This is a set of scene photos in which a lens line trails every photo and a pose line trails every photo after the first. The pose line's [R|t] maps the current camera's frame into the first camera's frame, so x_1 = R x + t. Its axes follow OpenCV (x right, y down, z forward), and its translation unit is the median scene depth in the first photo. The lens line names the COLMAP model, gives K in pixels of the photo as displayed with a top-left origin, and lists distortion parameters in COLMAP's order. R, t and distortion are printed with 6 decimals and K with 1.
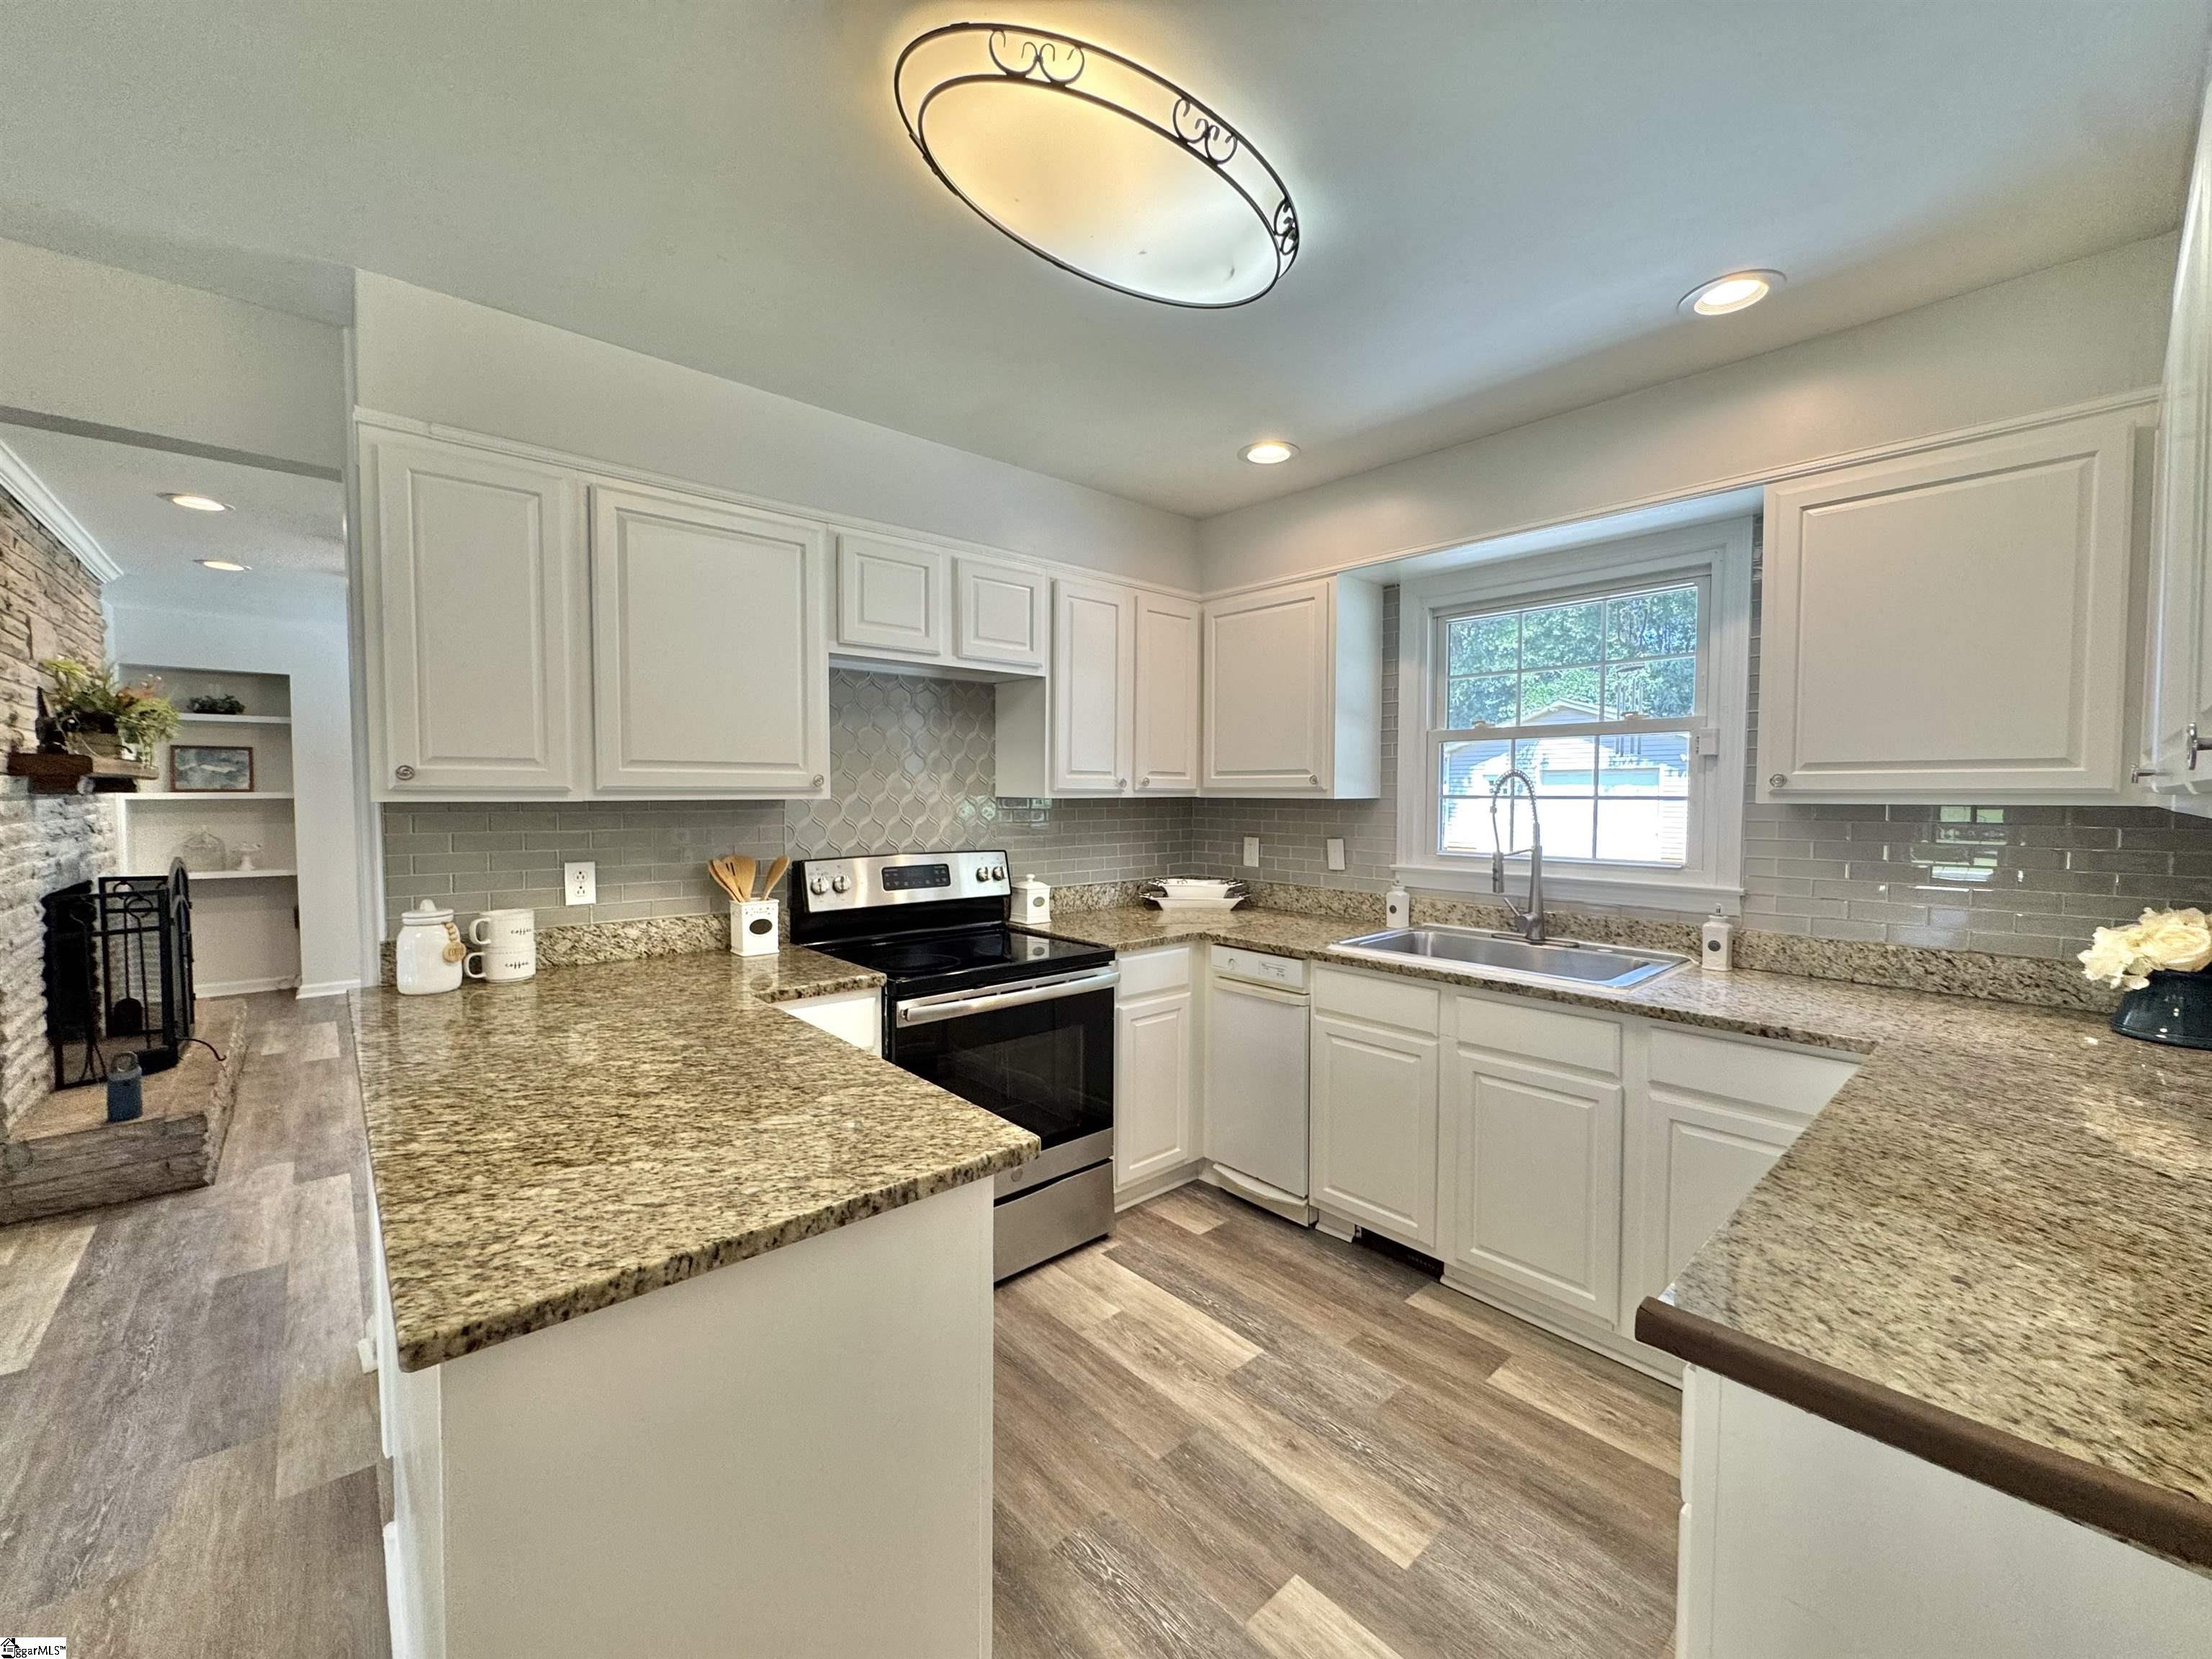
lens RADIAL K [[887.8, 0, 1106.0], [0, 887.8, 829.5], [0, 0, 1]] dist [-0.002450, -0.000228]
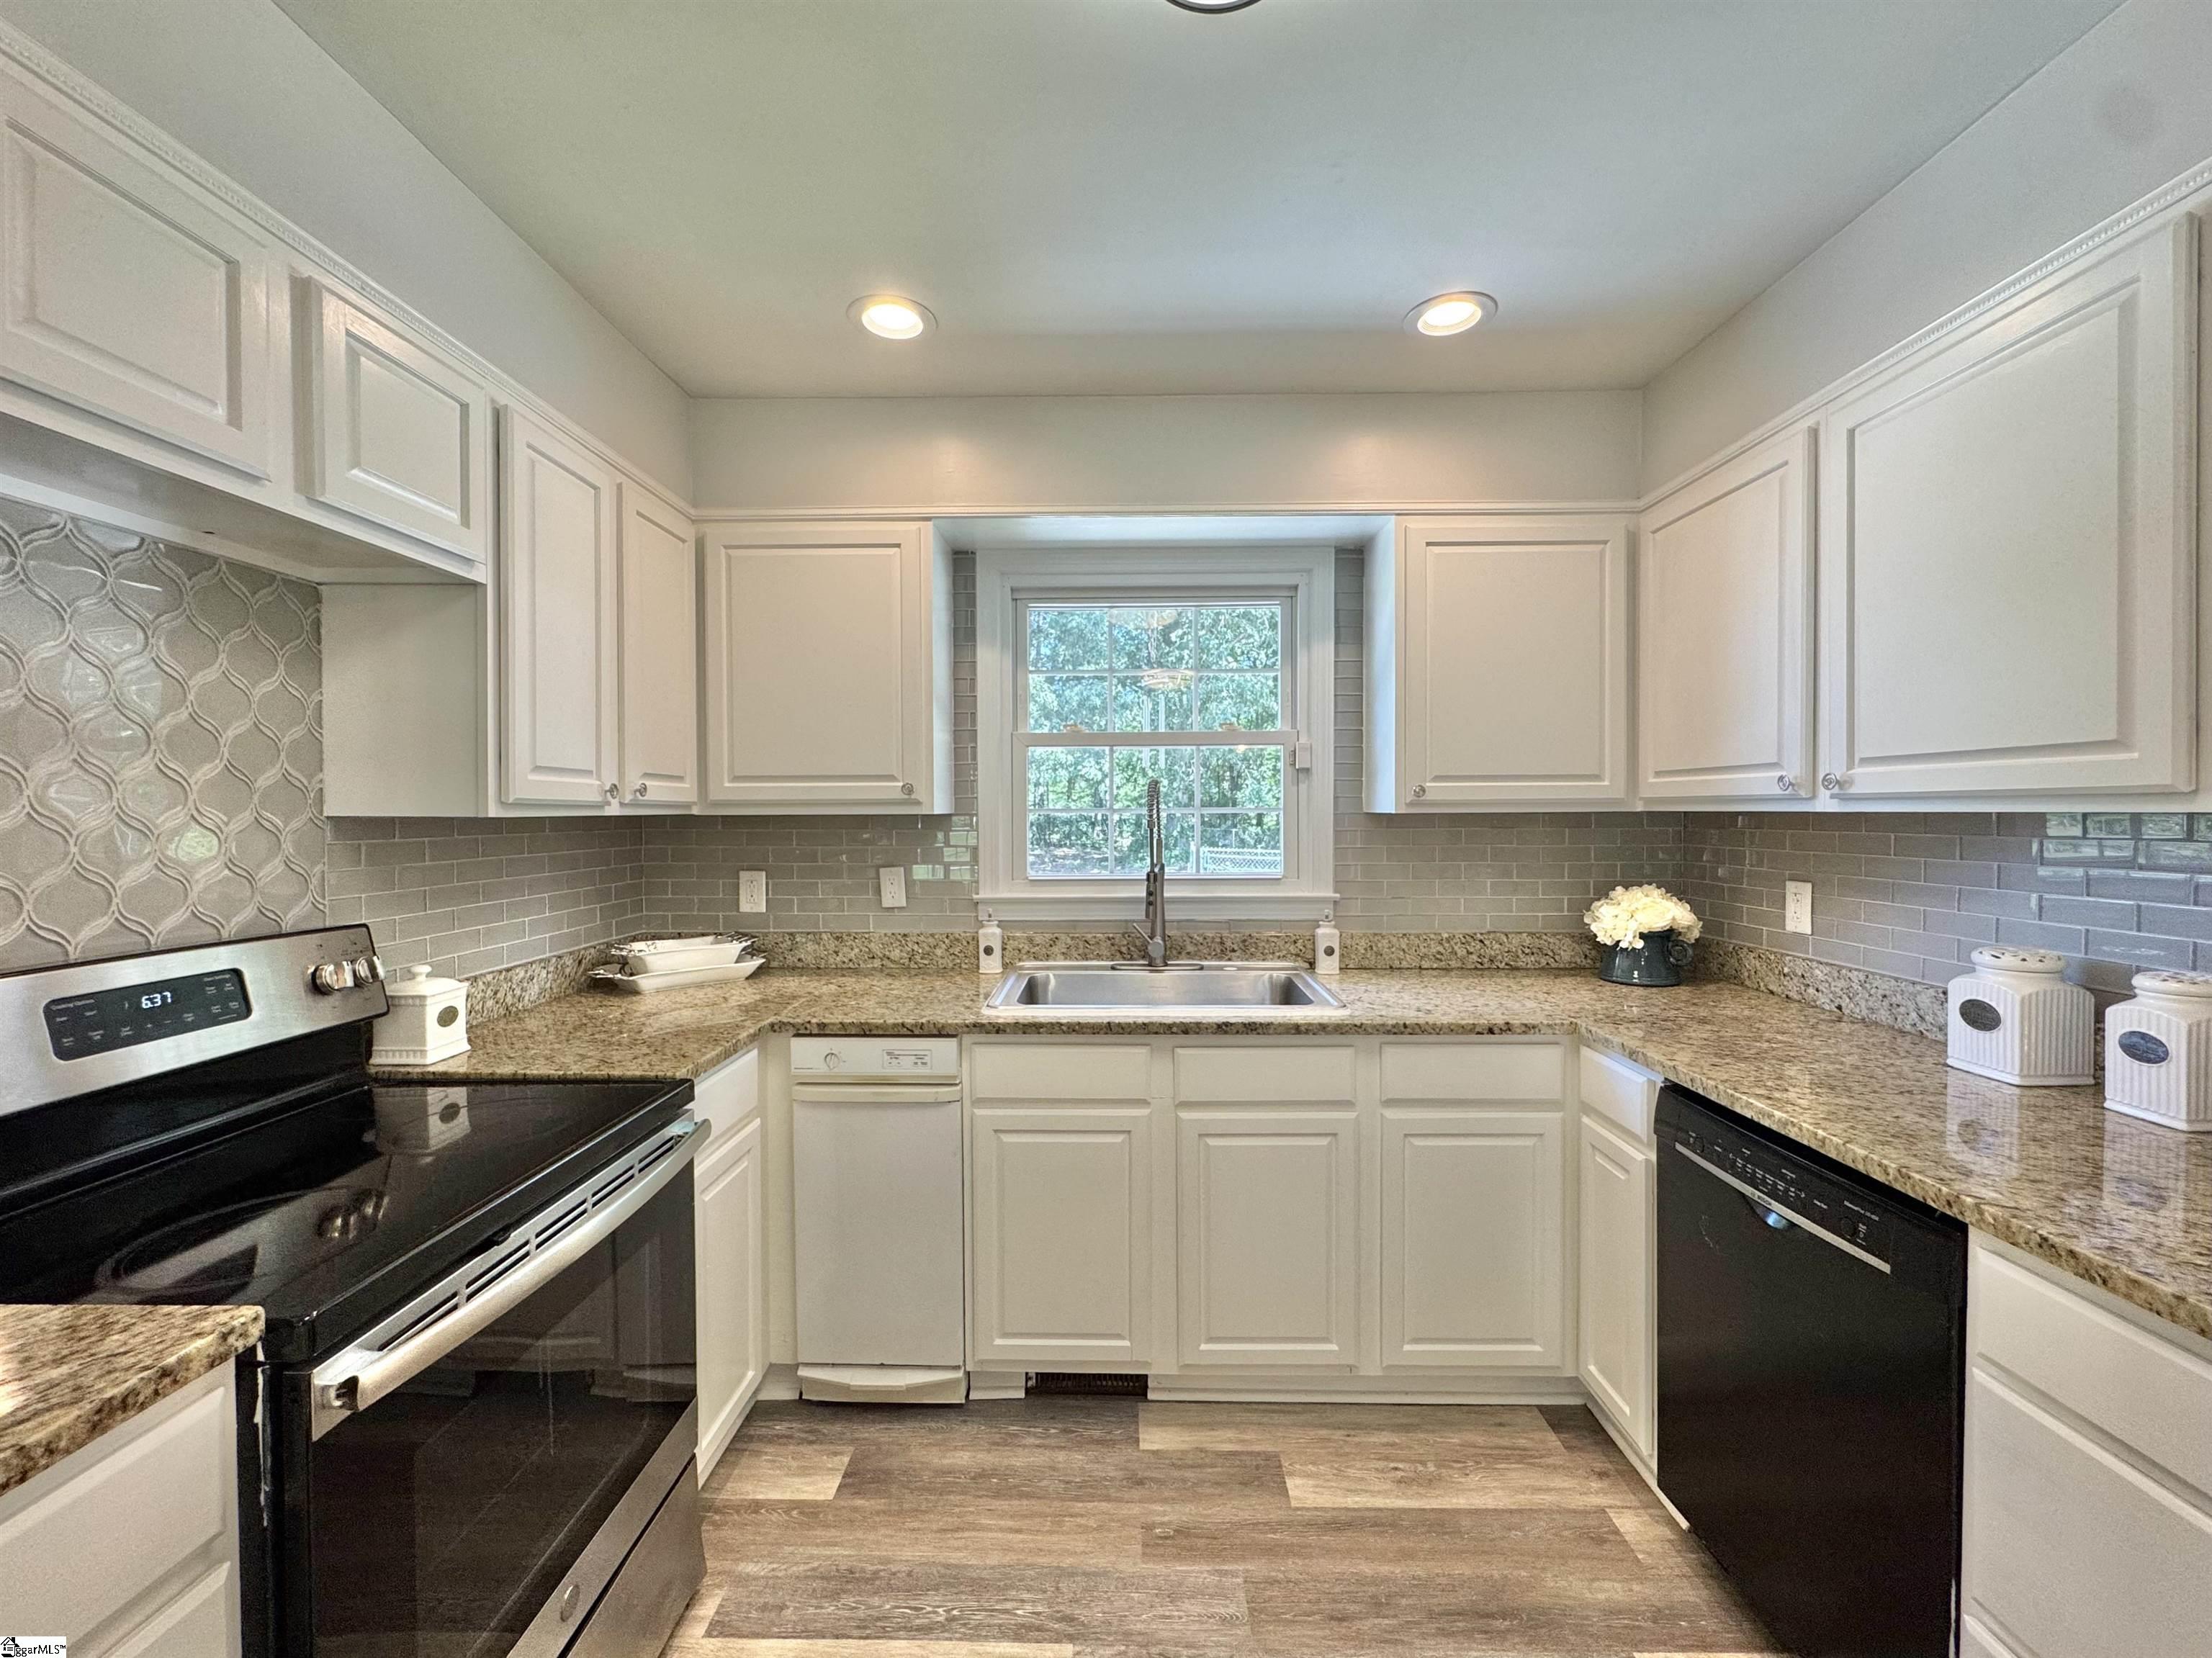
lens RADIAL K [[898.4, 0, 1106.0], [0, 898.4, 829.0], [0, 0, 1]] dist [-0.002885, -0.000149]
pose [[0.678600, -0.019206, 0.734257, -0.225253], [0.037297, 0.999269, -0.008332, -0.010985], [-0.733560, 0.033040, 0.678821, 0.403880]]
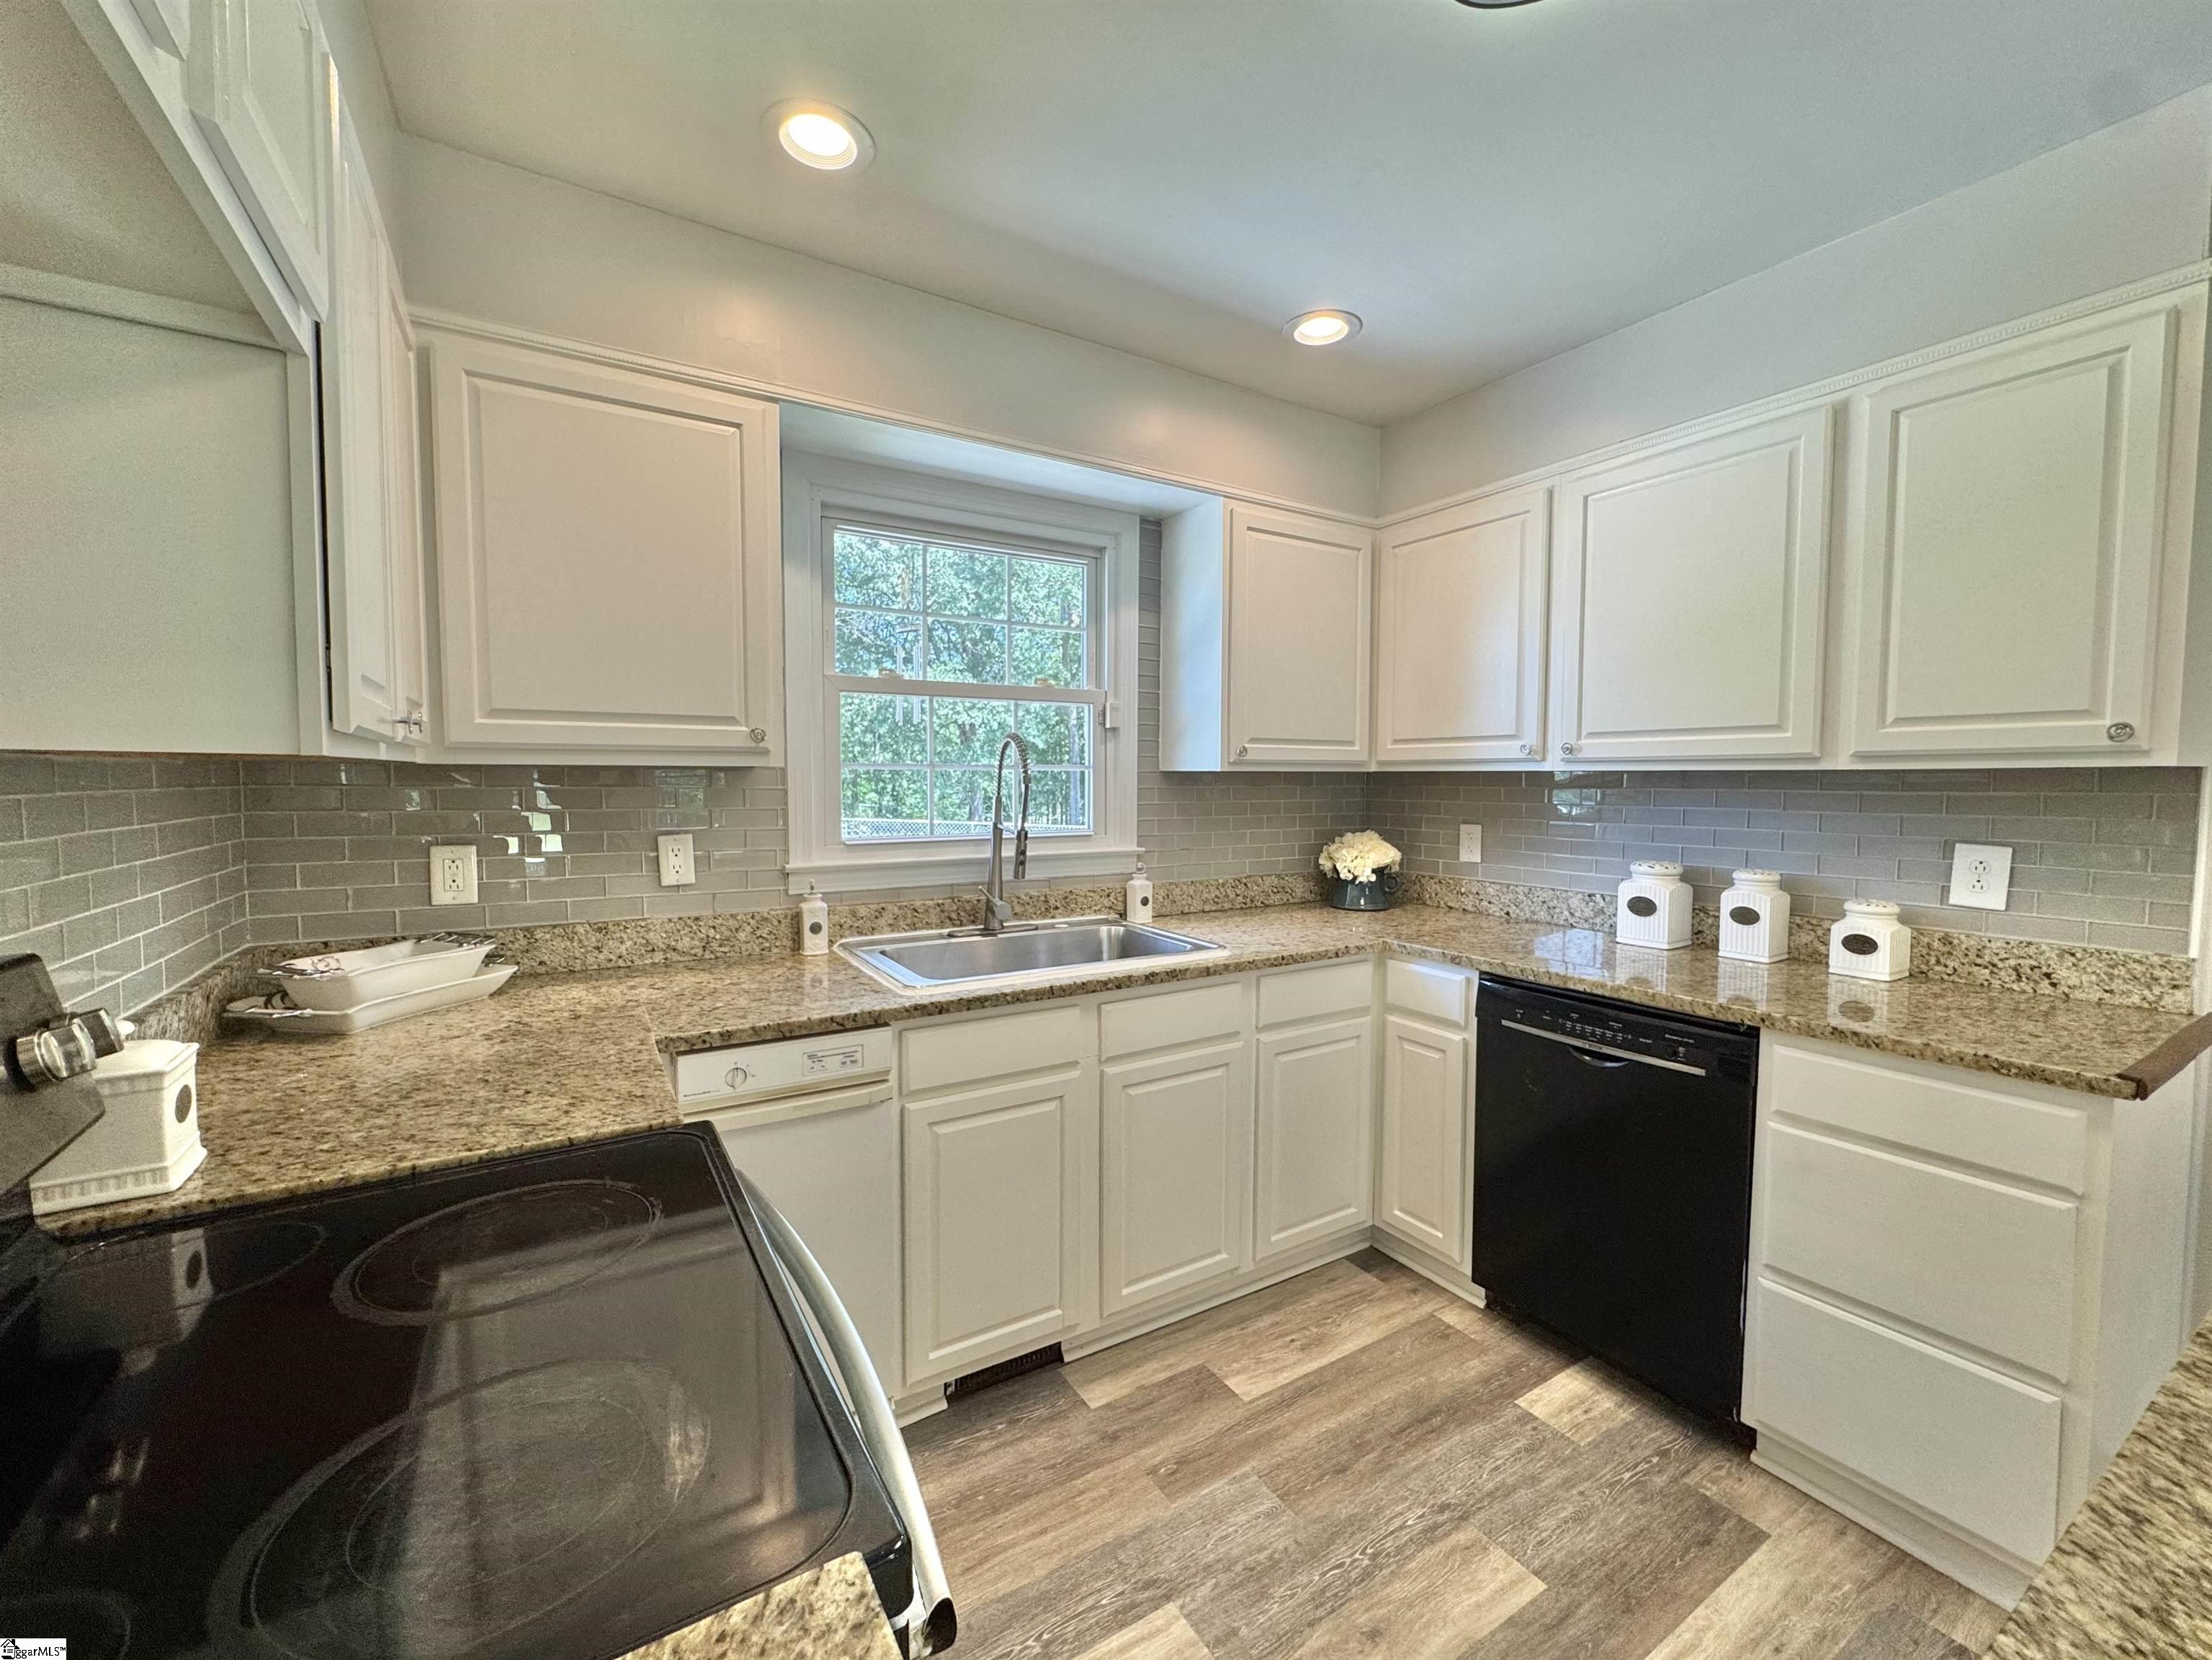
lens RADIAL K [[898.6, 0, 1106.0], [0, 898.6, 830.0], [0, 0, 1]] dist [-0.002885, -0.000149]
pose [[0.173347, -0.058900, 0.983098, -0.356205], [0.040680, 0.997786, 0.052607, -0.015458], [-0.984020, 0.030873, 0.175359, 0.726709]]
